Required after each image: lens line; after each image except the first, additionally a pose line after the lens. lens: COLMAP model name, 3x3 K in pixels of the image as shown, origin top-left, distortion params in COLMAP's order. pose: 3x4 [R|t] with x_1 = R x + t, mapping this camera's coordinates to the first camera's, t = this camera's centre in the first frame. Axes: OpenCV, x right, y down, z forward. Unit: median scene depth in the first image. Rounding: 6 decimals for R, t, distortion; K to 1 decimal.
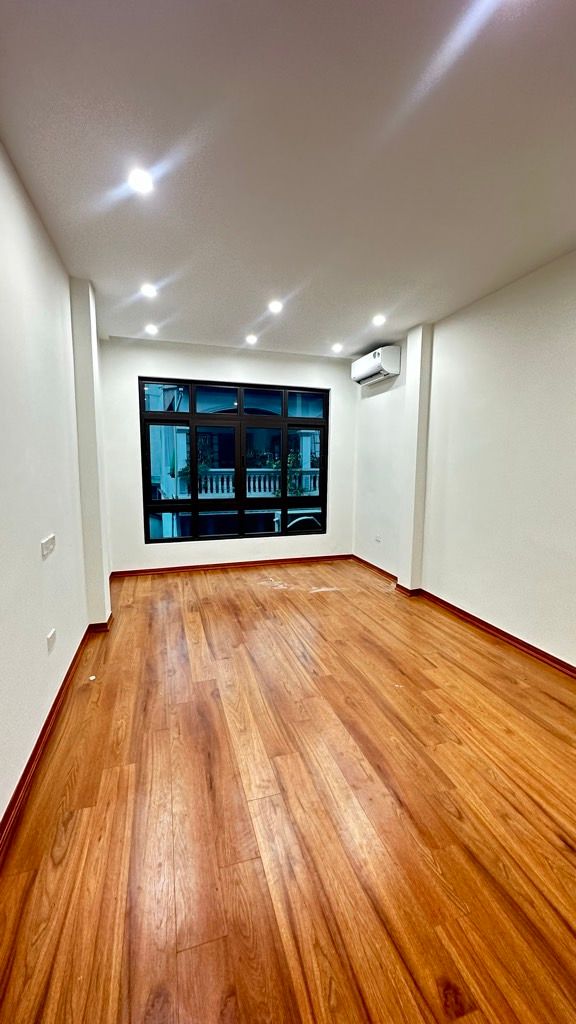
lens RADIAL K [[407.1, 0, 286.1], [0, 407.1, 514.3], [0, 0, 1]] dist [0.001075, -0.000080]
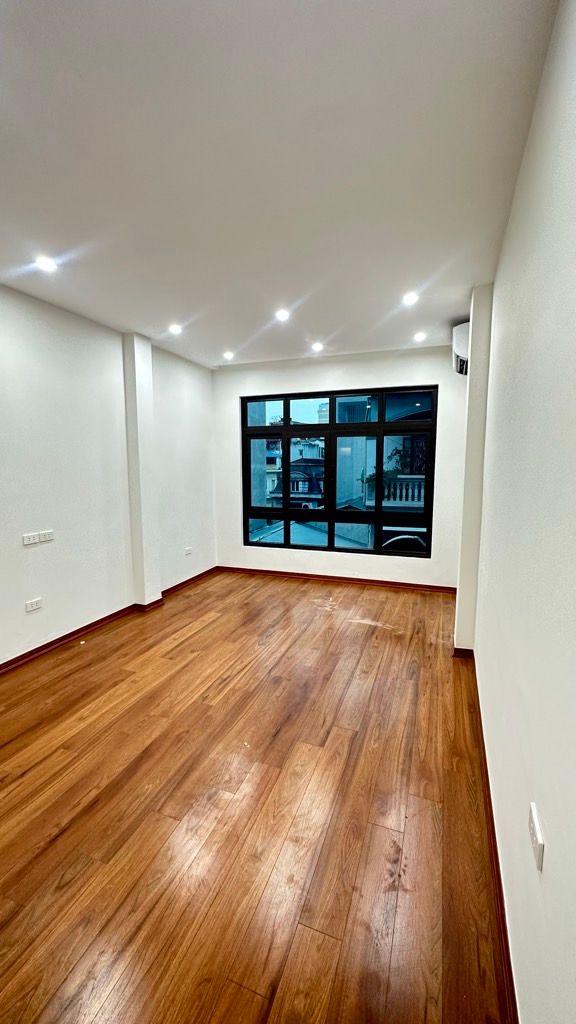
lens RADIAL K [[407.1, 0, 286.1], [0, 407.1, 514.3], [0, 0, 1]] dist [0.001075, -0.000080]
pose [[0.788653, 0.067899, -0.611078, 0.492565], [-0.071829, 0.997253, 0.018107, -0.048233], [0.610628, 0.029613, 0.791363, 0.213530]]
